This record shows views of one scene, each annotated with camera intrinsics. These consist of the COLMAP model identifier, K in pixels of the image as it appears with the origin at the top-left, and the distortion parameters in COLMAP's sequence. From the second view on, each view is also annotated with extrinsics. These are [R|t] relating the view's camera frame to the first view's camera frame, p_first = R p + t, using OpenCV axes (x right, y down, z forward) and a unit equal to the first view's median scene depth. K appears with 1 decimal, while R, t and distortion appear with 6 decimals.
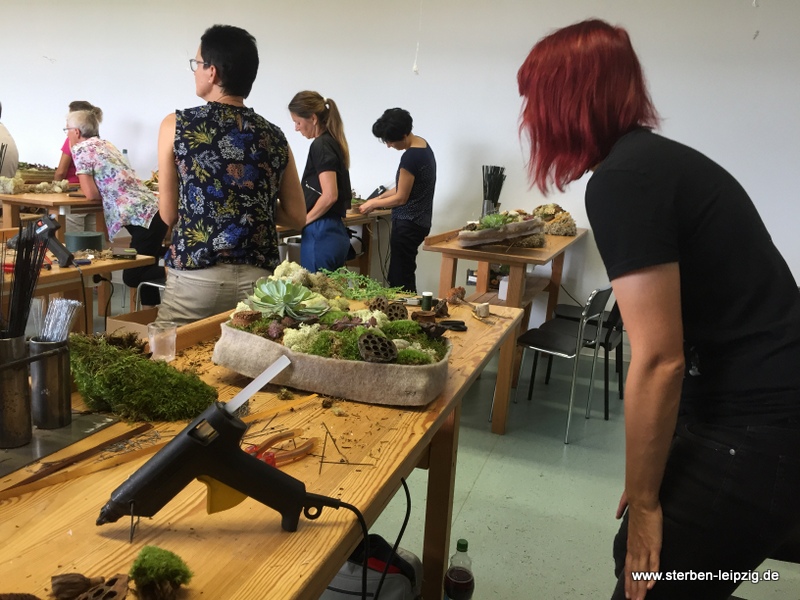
lens RADIAL K [[691.0, 0, 401.5], [0, 691.0, 299.9], [0, 0, 1]] dist [0.097853, -0.141367]
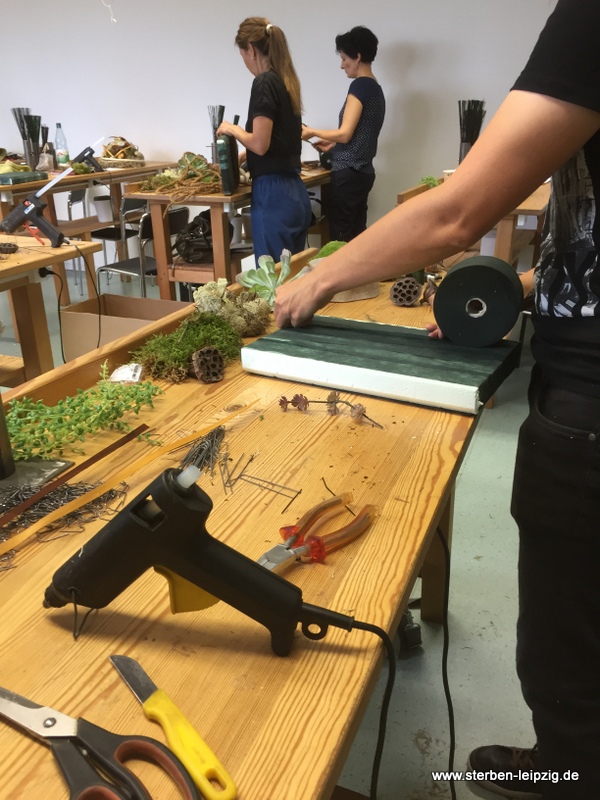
lens RADIAL K [[691.0, 0, 300.0], [0, 691.0, 400.0], [0, 0, 1]] dist [0.097853, -0.141367]
pose [[0.993512, -0.053959, -0.100109, -0.035212], [0.072264, 0.979247, 0.189351, -0.032930], [0.087814, -0.195356, 0.976793, 0.215258]]
